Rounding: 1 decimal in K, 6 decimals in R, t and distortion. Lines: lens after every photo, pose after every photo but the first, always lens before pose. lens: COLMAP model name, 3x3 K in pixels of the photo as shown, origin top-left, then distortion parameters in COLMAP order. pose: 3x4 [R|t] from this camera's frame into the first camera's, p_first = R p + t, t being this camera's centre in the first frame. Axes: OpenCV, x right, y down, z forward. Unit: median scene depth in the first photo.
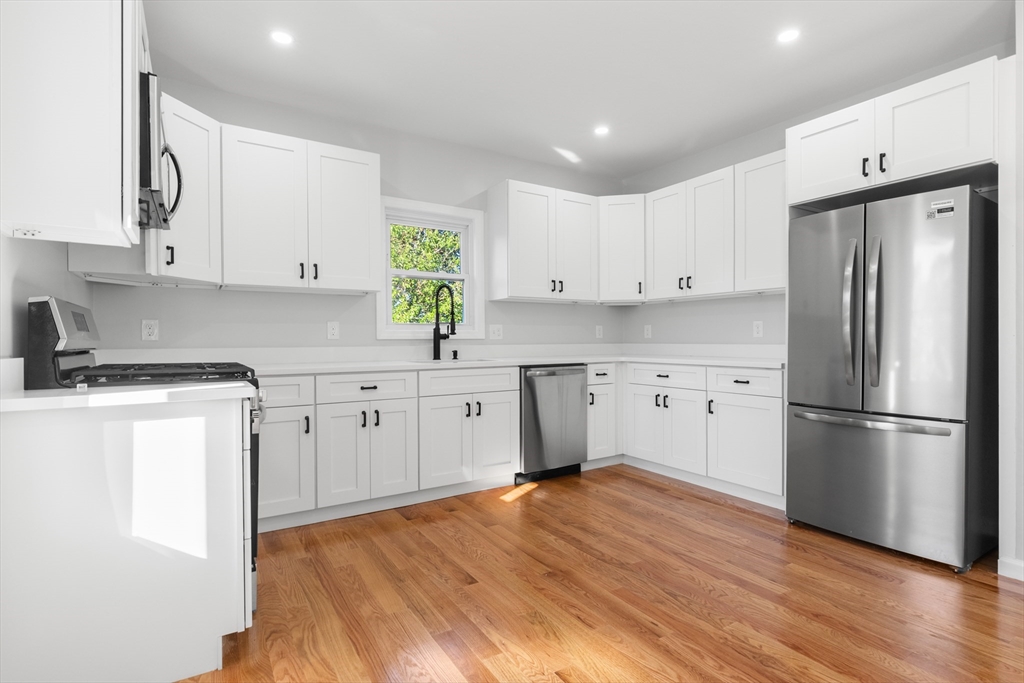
lens RADIAL K [[510.9, 0, 522.2], [0, 510.9, 342.5], [0, 0, 1]] dist [-0.002353, 0.001309]
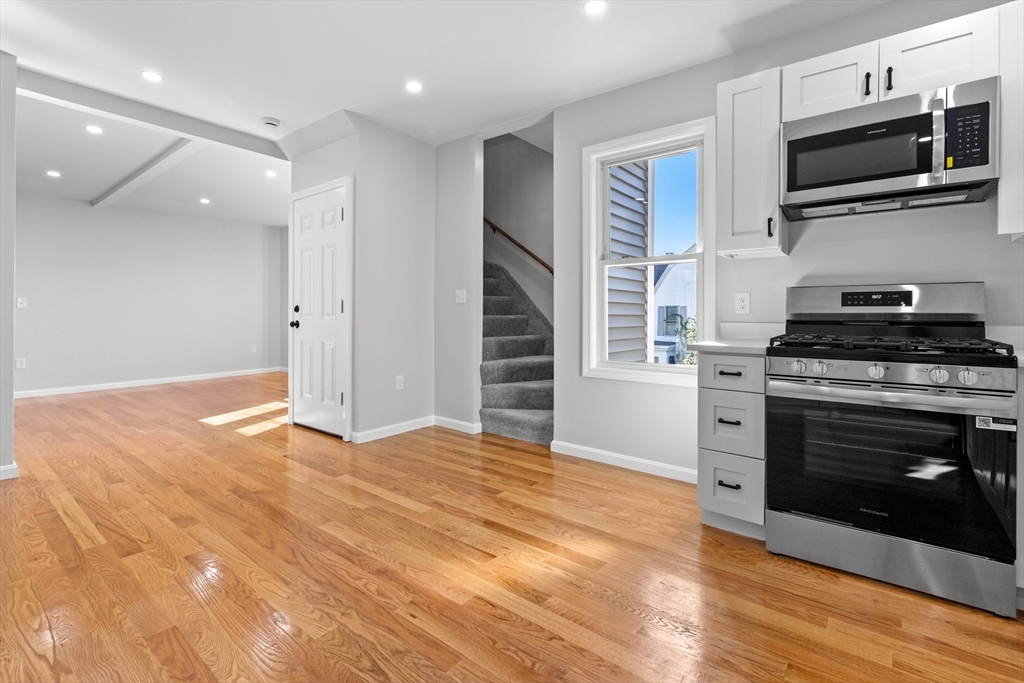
lens RADIAL K [[470.1, 0, 523.7], [0, 470.1, 316.0], [0, 0, 1]] dist [0.004517, -0.000832]
pose [[-0.940822, 0.000630, -0.338901, 0.229101], [-0.001852, 0.999974, 0.007001, -0.002262], [0.338896, 0.007214, -0.940796, 1.192823]]
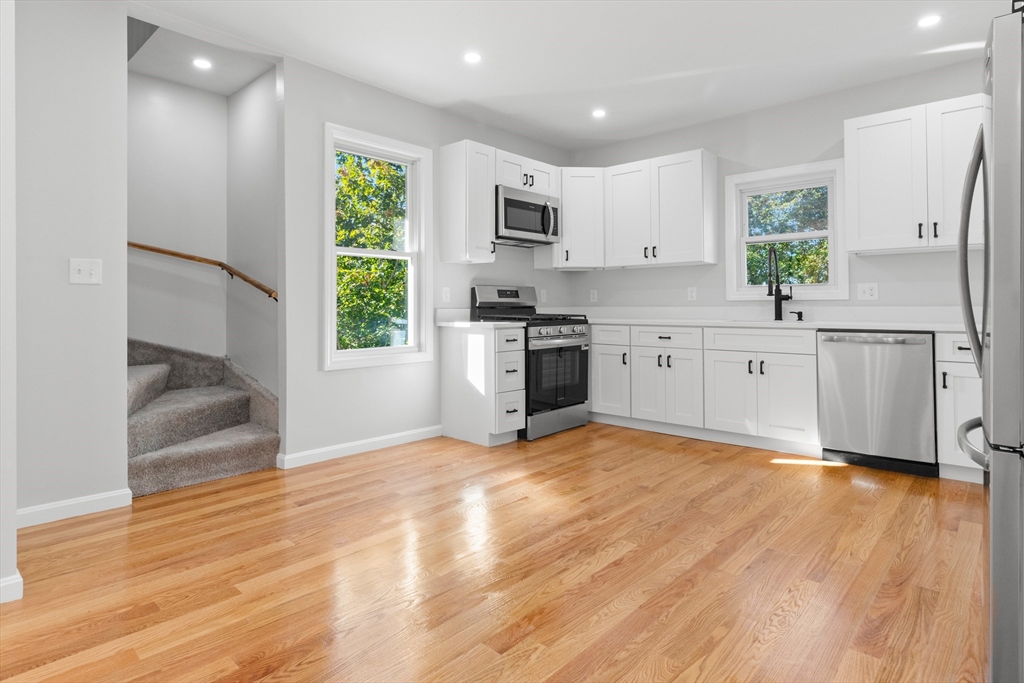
lens RADIAL K [[552.5, 0, 512.6], [0, 552.5, 298.4], [0, 0, 1]] dist [-0.000423, -0.000270]
pose [[0.257237, -0.007196, -0.966322, 0.997393], [-0.002498, 0.999964, -0.008112, 0.000184], [0.966345, 0.004501, 0.257210, 0.258753]]
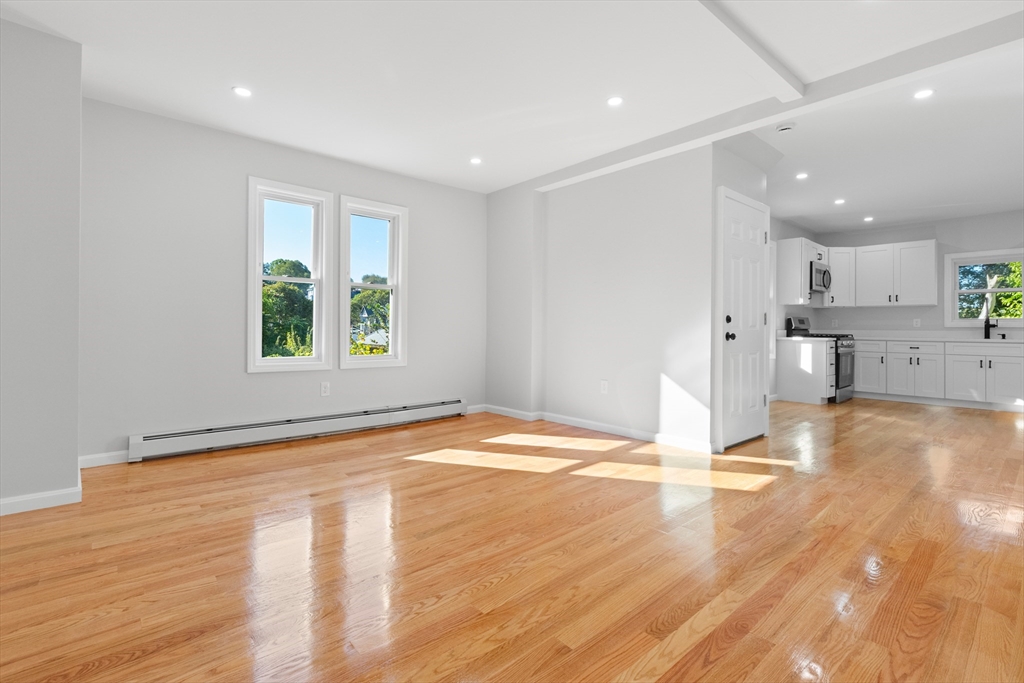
lens RADIAL K [[470.1, 0, 504.4], [0, 470.1, 329.4], [0, 0, 1]] dist [0.004517, -0.000832]
pose [[0.156860, 0.010297, -0.987567, 1.560053], [-0.012533, 0.999886, 0.008435, 0.010295], [0.987541, 0.011054, 0.156971, -1.208464]]
